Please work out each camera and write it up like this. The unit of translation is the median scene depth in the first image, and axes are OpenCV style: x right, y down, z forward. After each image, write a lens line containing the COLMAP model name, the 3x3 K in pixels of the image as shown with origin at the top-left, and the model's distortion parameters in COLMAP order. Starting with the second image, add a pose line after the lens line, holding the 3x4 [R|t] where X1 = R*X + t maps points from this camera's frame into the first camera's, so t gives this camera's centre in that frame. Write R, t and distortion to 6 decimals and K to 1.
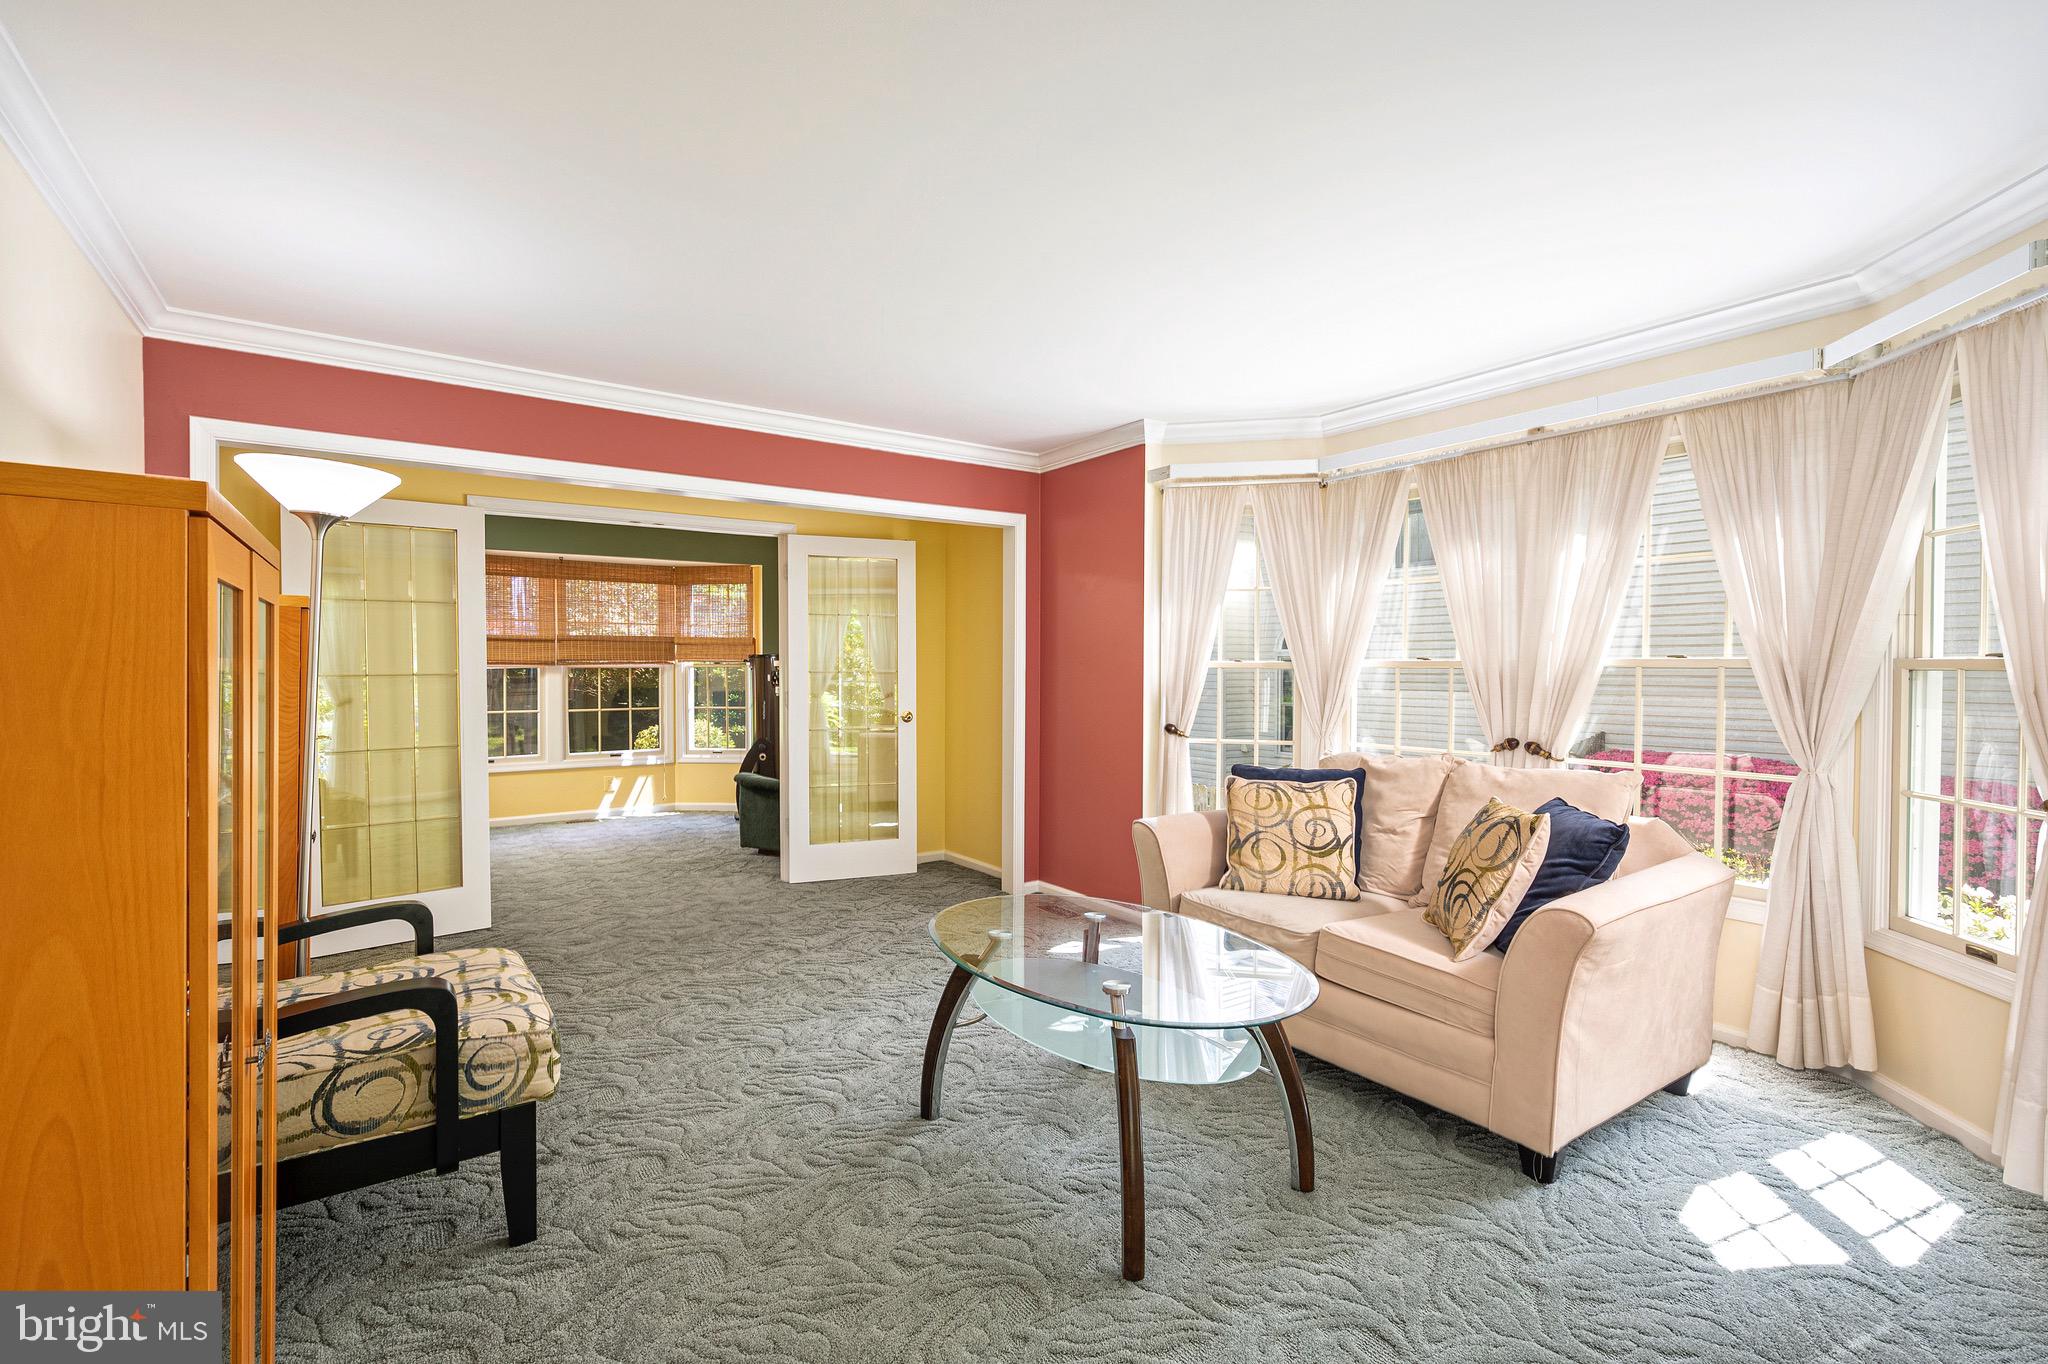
lens RADIAL K [[895.3, 0, 1024.0], [0, 895.3, 682.0], [0, 0, 1]] dist [0.008339, 0.000102]
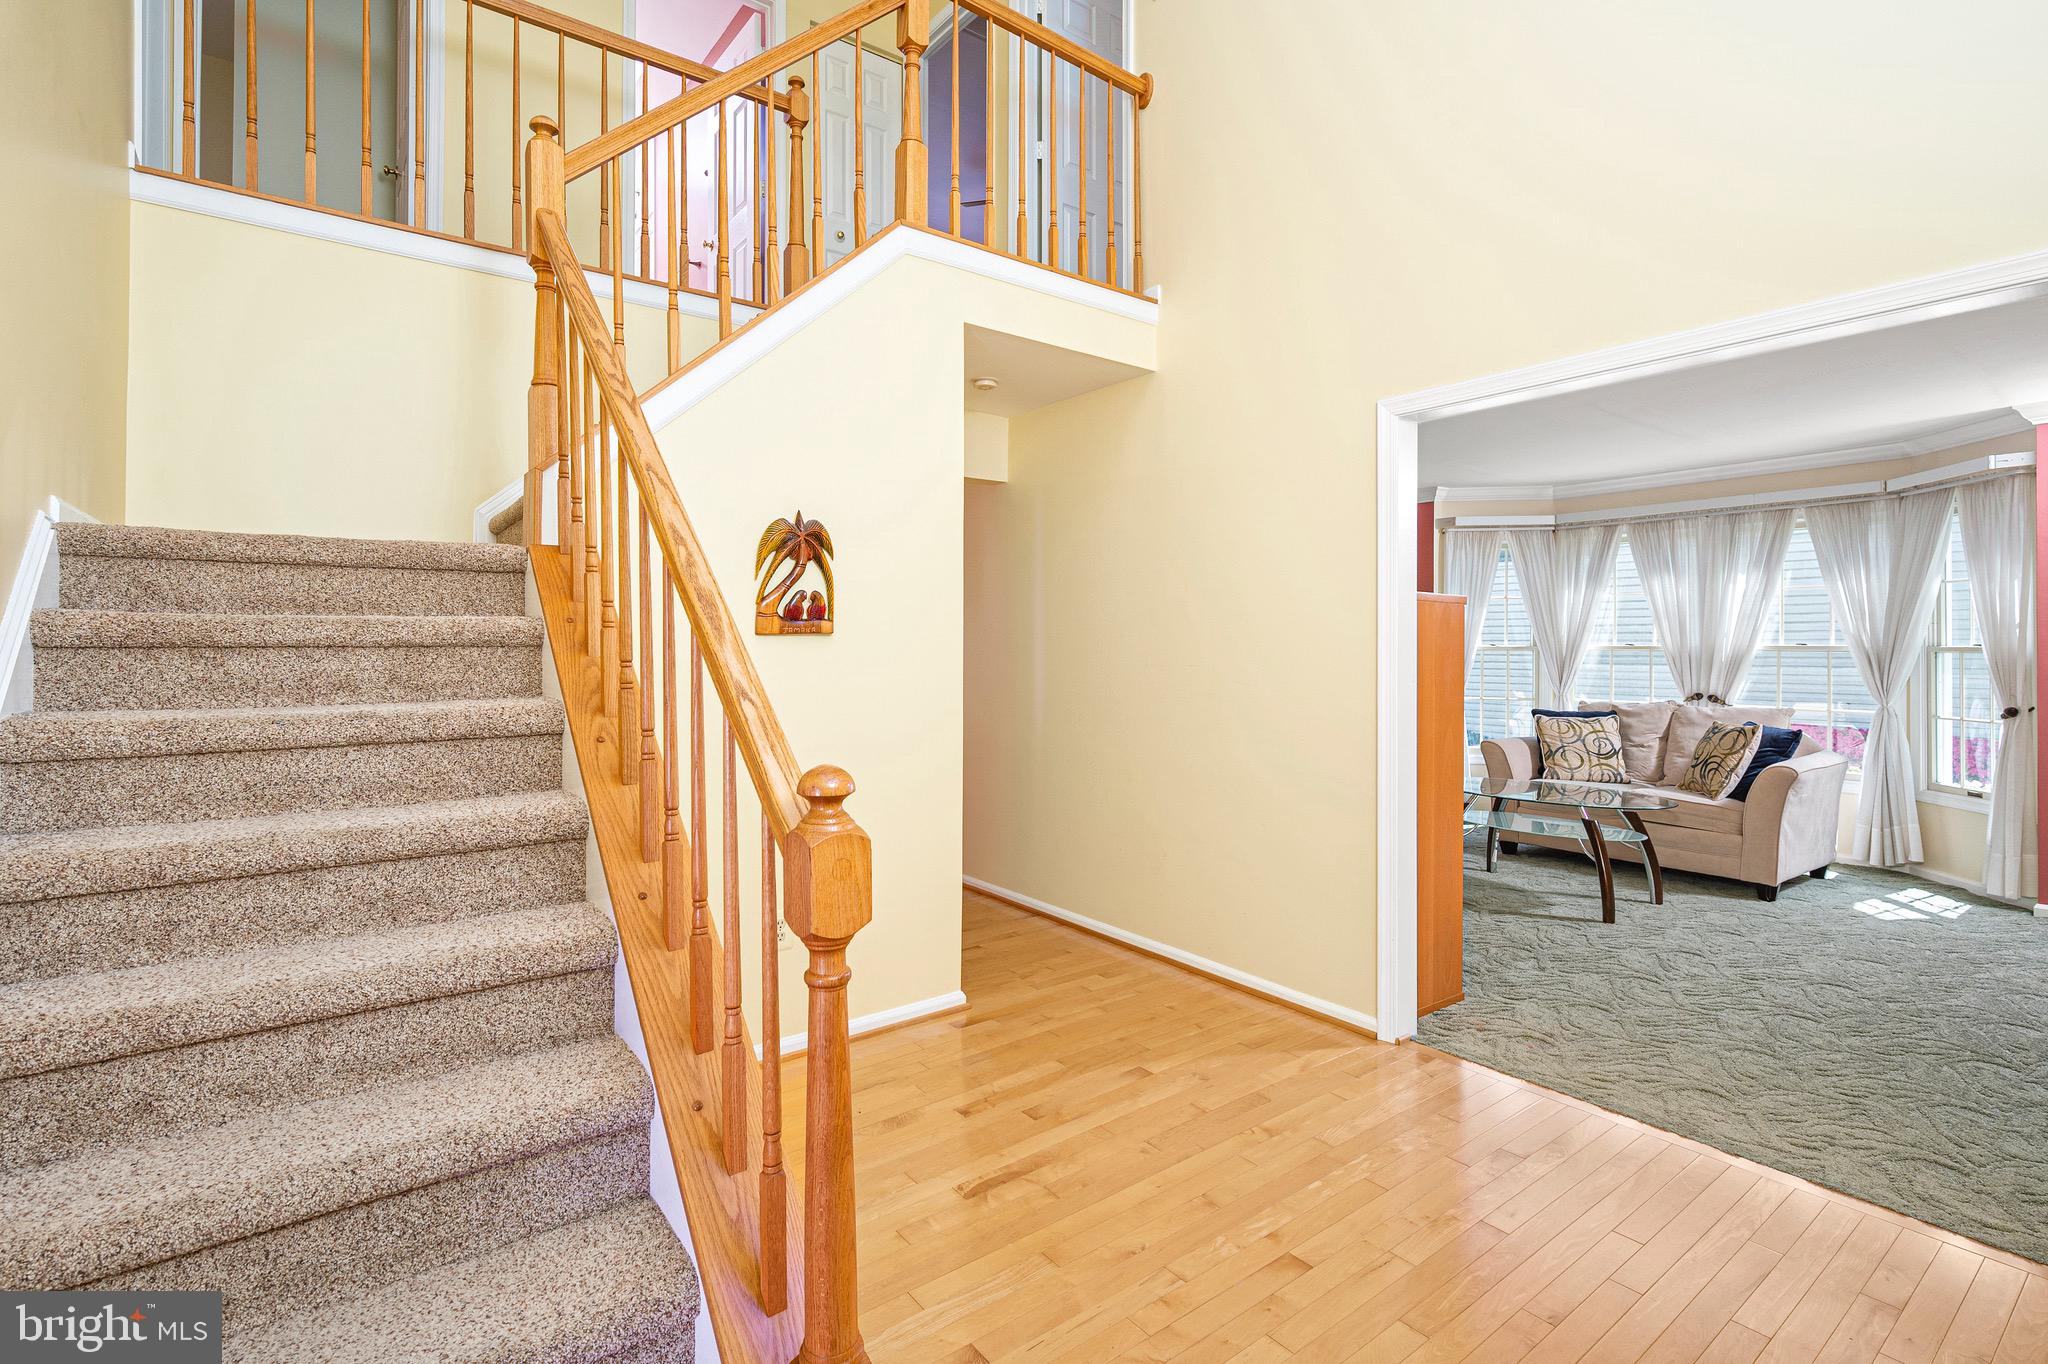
lens RADIAL K [[940.6, 0, 1017.1], [0, 940.6, 642.3], [0, 0, 1]] dist [0.000288, 0.000015]
pose [[0.999775, 0.001637, 0.021147, -0.888818], [-0.001166, 0.999751, -0.022262, 0.011513], [-0.021179, 0.022232, 0.999528, -0.839594]]
